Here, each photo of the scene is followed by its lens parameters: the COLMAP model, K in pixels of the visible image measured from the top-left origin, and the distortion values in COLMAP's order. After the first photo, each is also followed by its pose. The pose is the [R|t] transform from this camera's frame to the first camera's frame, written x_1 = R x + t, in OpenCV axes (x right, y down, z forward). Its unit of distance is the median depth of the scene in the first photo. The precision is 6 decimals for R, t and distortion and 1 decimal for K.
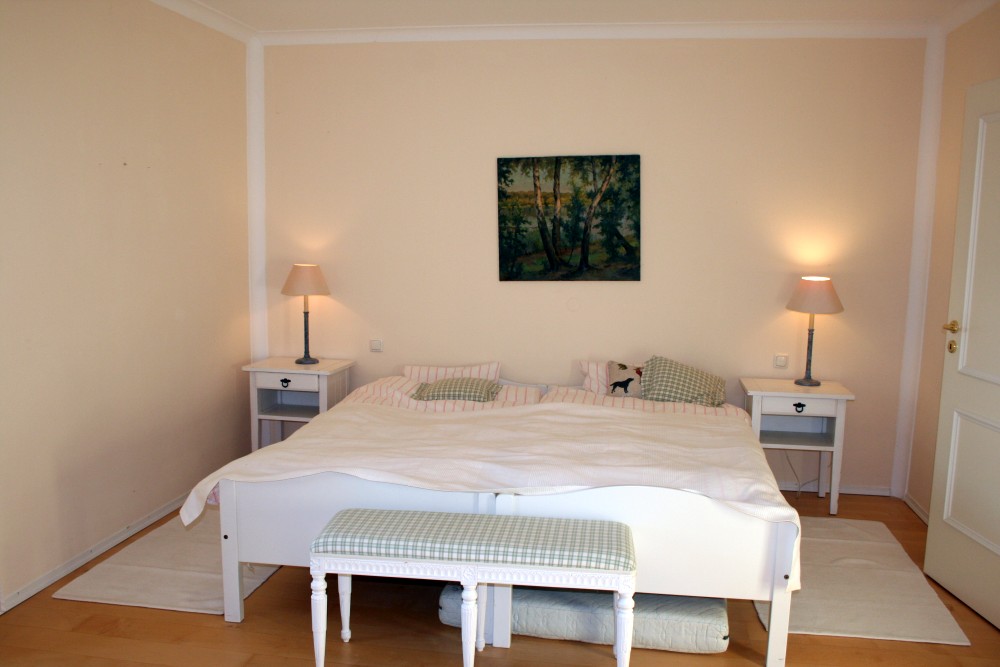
lens RADIAL K [[882.1, 0, 494.1], [0, 882.1, 335.0], [0, 0, 1]] dist [-0.112524, 0.061530]
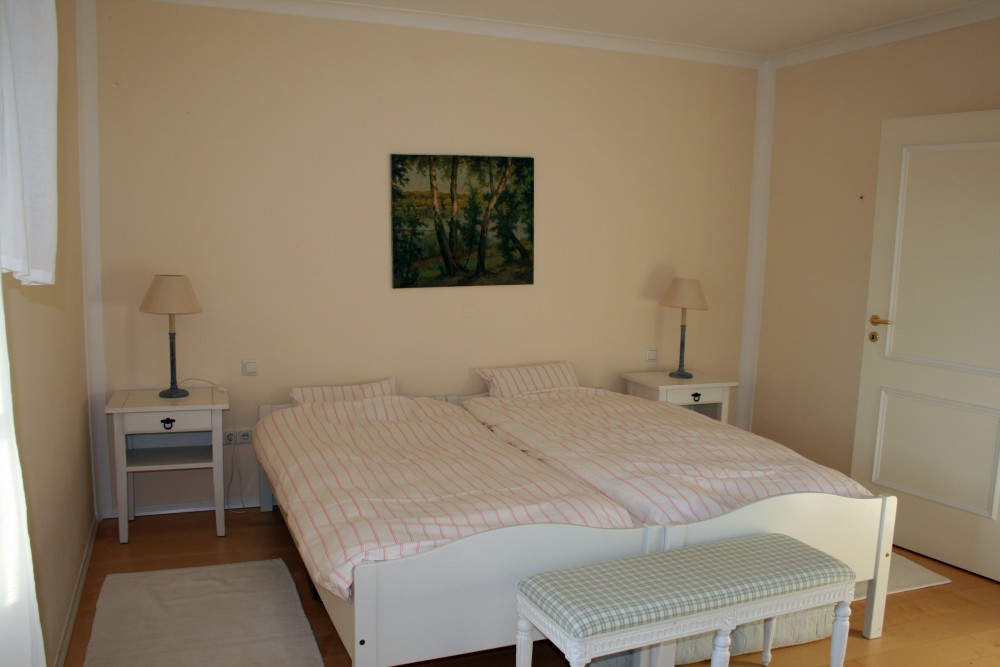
lens RADIAL K [[839.0, 0, 500.5], [0, 839.0, 331.7], [0, 0, 1]] dist [-0.133450, 0.119143]
pose [[0.864872, -0.054174, 0.499061, -0.343521], [0.048754, 0.998525, 0.023901, -0.032289], [-0.499619, 0.003660, 0.866237, 0.193939]]
